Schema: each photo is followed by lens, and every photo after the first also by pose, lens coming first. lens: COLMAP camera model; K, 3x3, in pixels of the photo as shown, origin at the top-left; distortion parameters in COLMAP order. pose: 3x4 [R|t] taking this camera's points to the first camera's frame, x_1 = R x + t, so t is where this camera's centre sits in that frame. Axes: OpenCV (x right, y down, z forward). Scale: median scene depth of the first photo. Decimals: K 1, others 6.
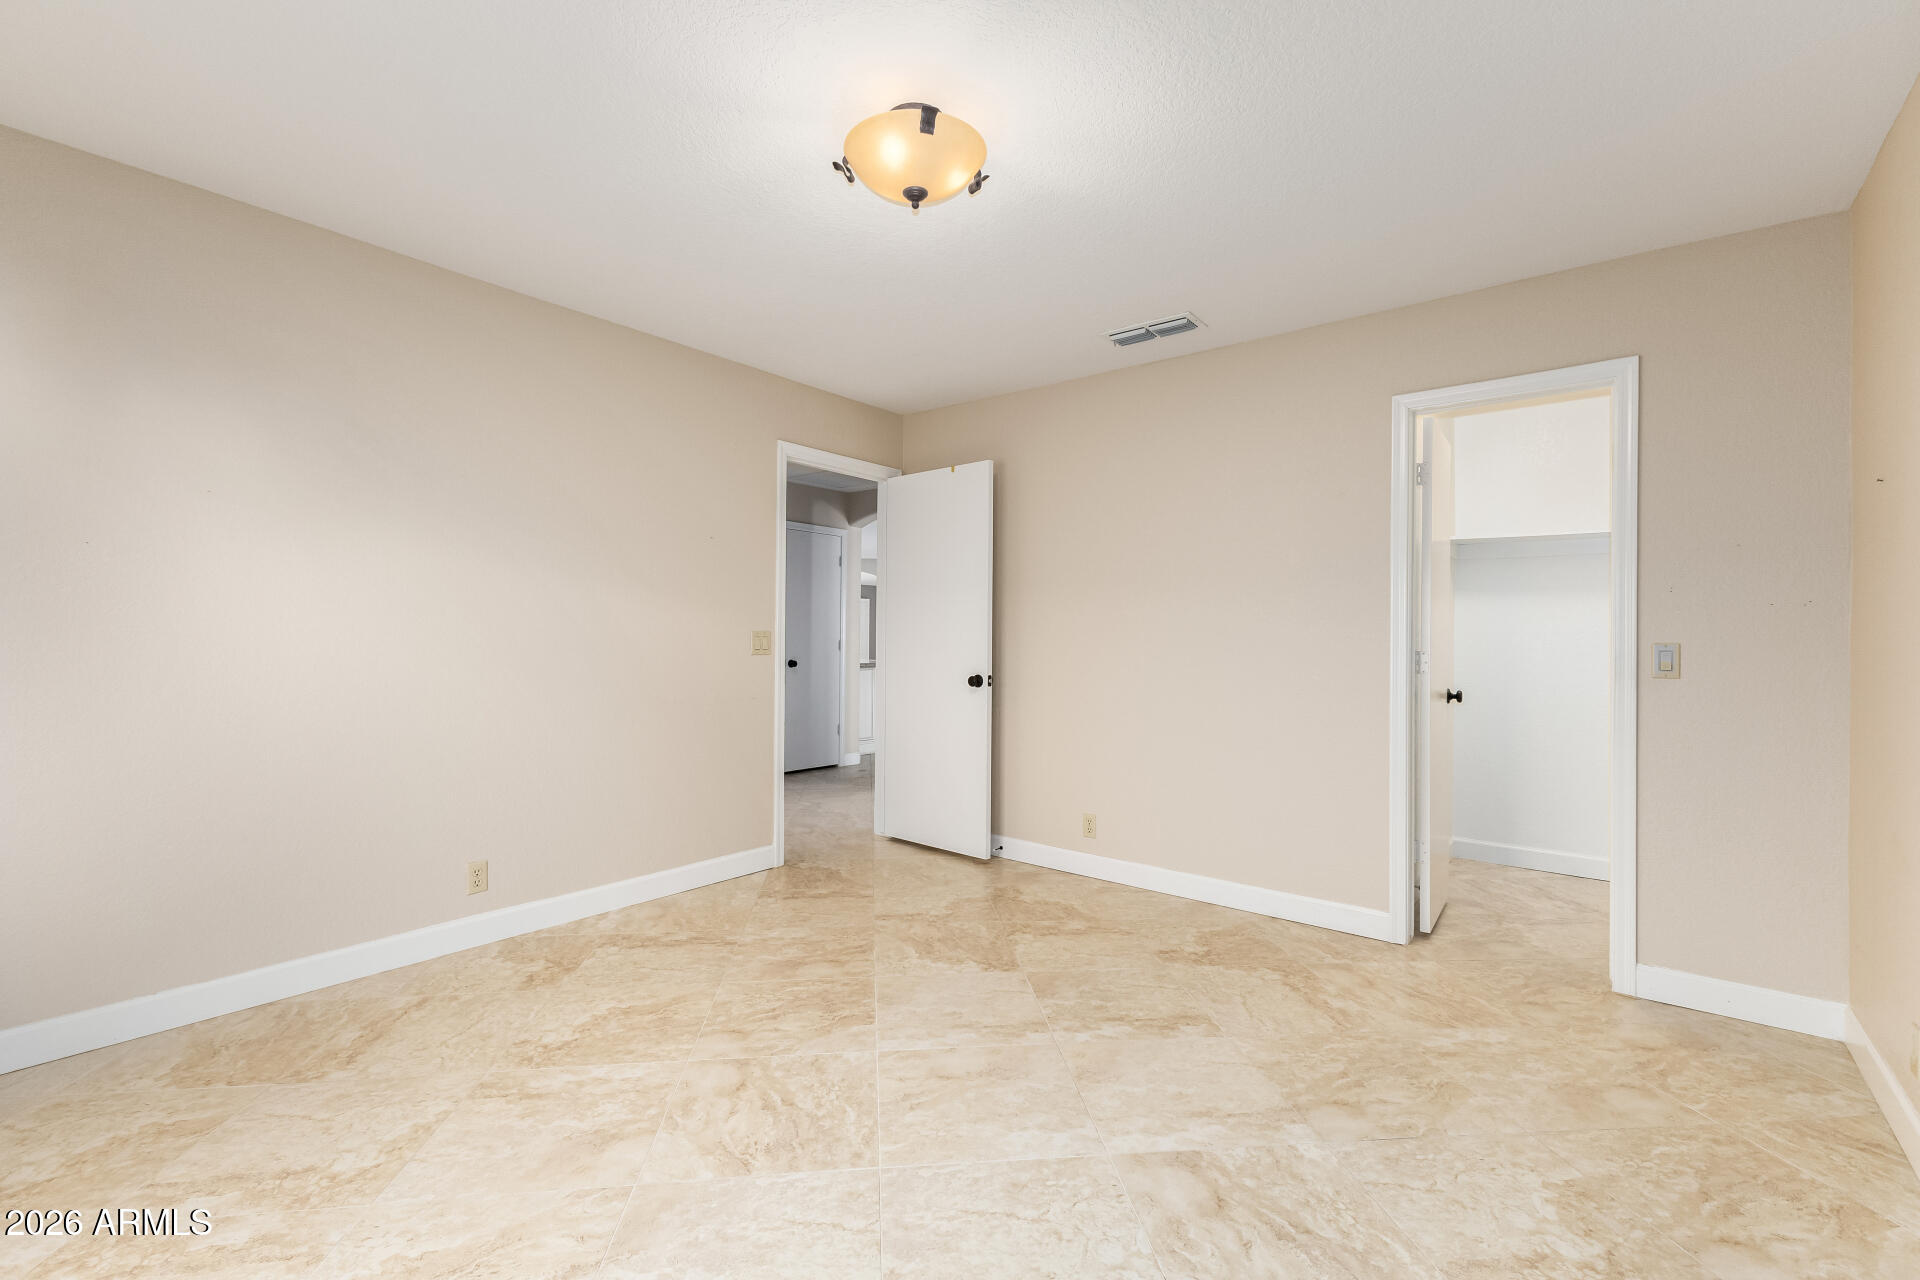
lens RADIAL K [[824.0, 0, 959.4], [0, 824.0, 639.2], [0, 0, 1]] dist [0.000229, -0.000046]
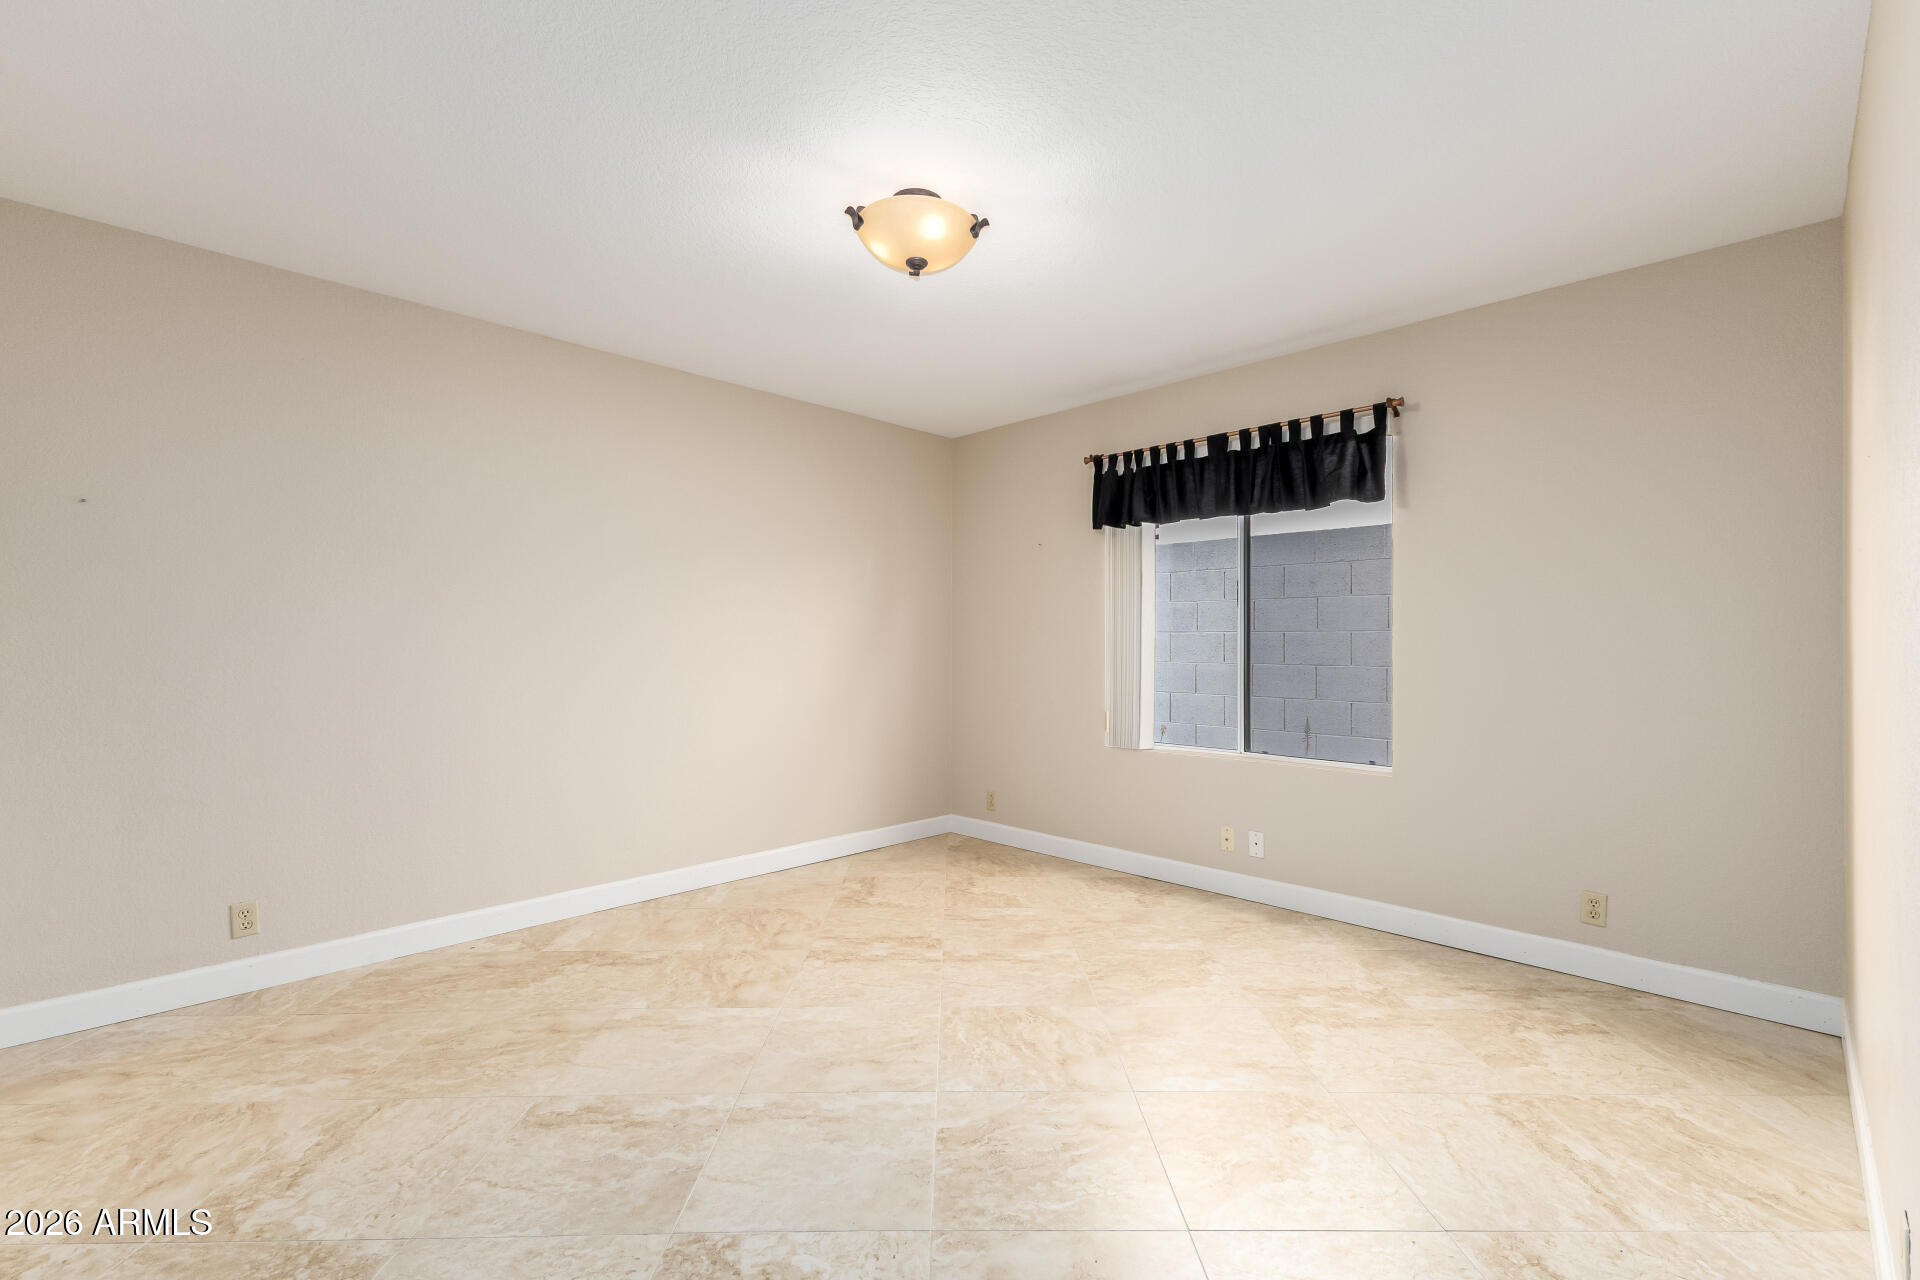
lens RADIAL K [[824.0, 0, 960.4], [0, 824.0, 641.1], [0, 0, 1]] dist [0.000229, -0.000046]
pose [[-0.994349, -0.012126, 0.105465, -0.221476], [-0.012602, 0.999913, -0.003850, -0.007742], [-0.105409, -0.005157, -0.994416, 1.951564]]
